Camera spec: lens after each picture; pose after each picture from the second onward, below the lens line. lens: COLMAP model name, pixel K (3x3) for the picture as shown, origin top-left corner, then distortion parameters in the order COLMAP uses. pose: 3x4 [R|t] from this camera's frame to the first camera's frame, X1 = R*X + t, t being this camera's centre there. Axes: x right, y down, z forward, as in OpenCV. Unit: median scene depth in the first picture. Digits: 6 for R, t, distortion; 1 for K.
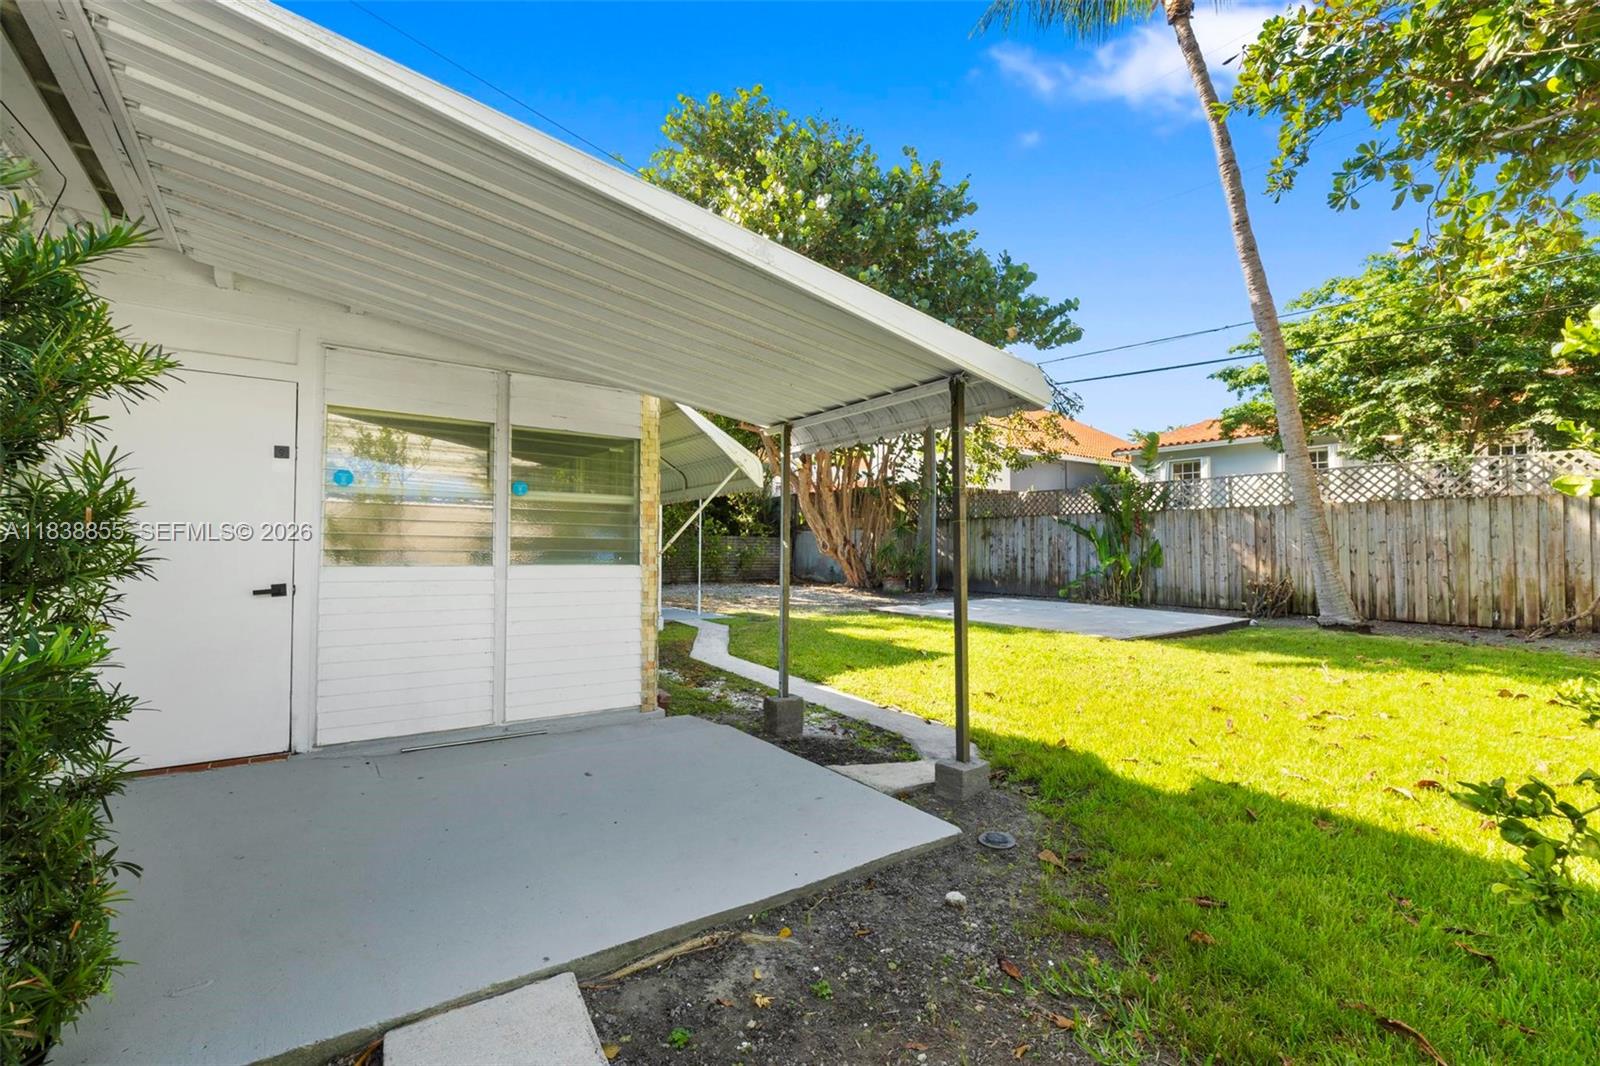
lens RADIAL K [[682.8, 0, 799.1], [0, 682.8, 529.0], [0, 0, 1]] dist [-0.006370, 0.000356]
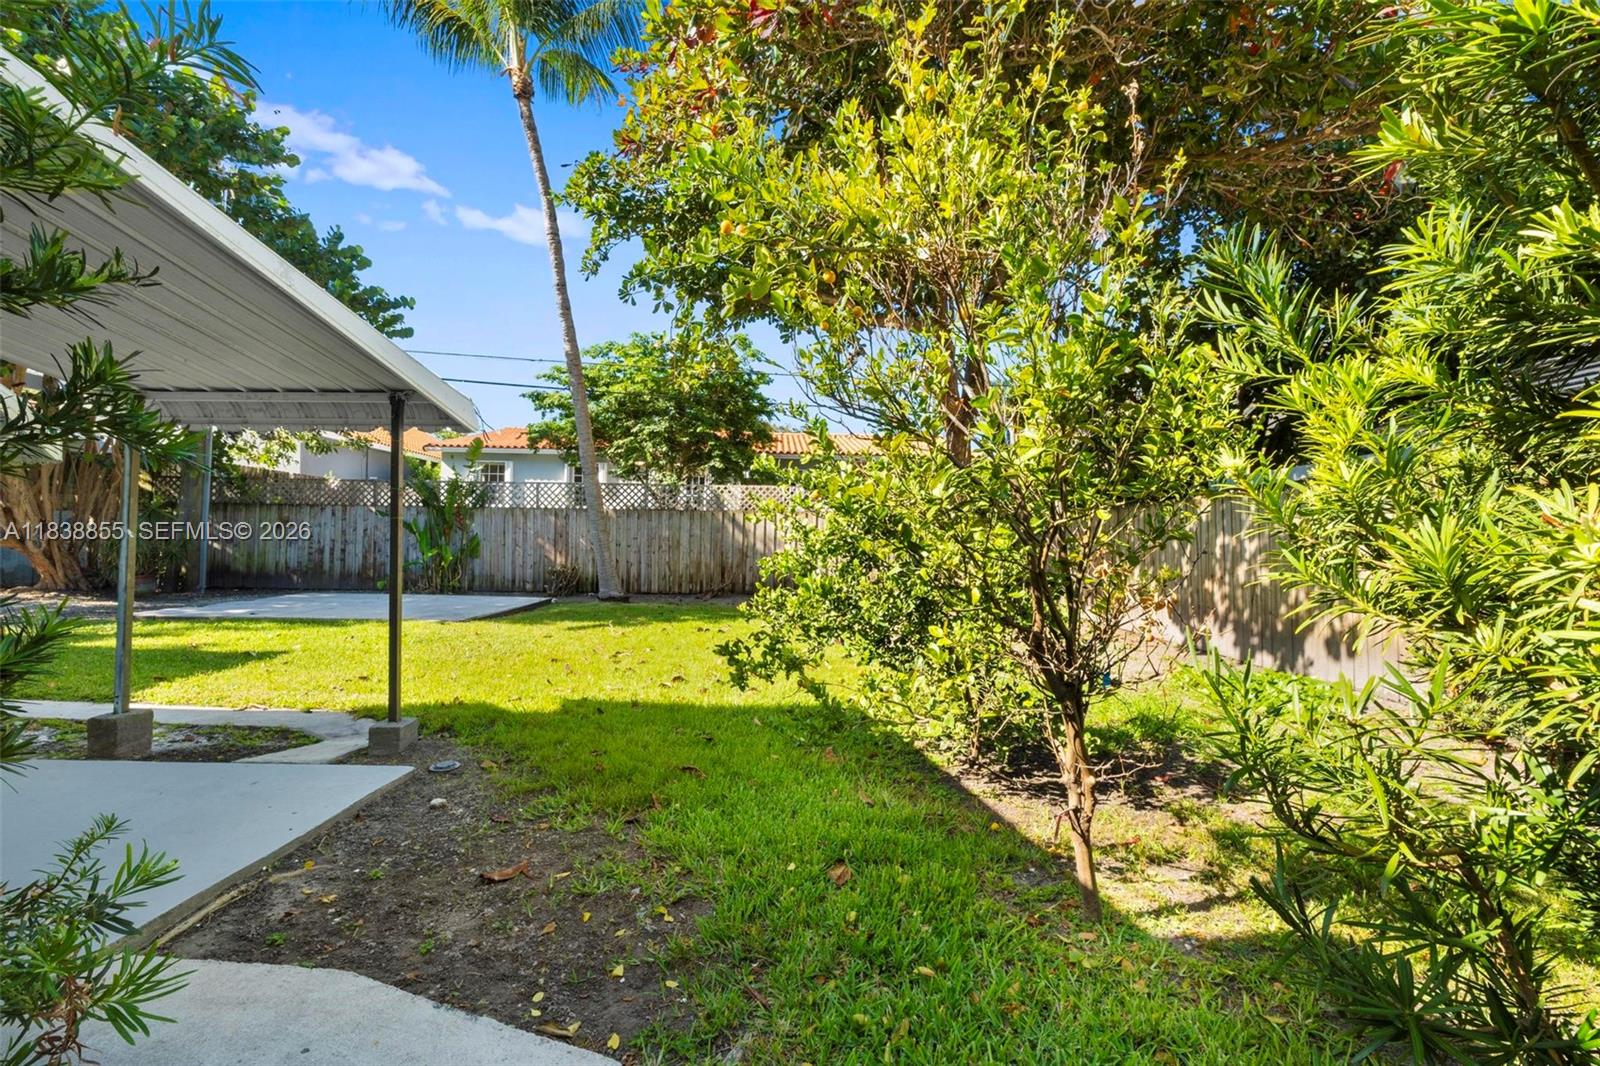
lens RADIAL K [[682.8, 0, 800.4], [0, 682.8, 532.9], [0, 0, 1]] dist [-0.006370, 0.000356]
pose [[0.560788, 0.019203, 0.827736, -0.128299], [-0.033885, 0.999426, -0.000230, -0.003203], [-0.827265, -0.027919, 0.561117, -0.085831]]
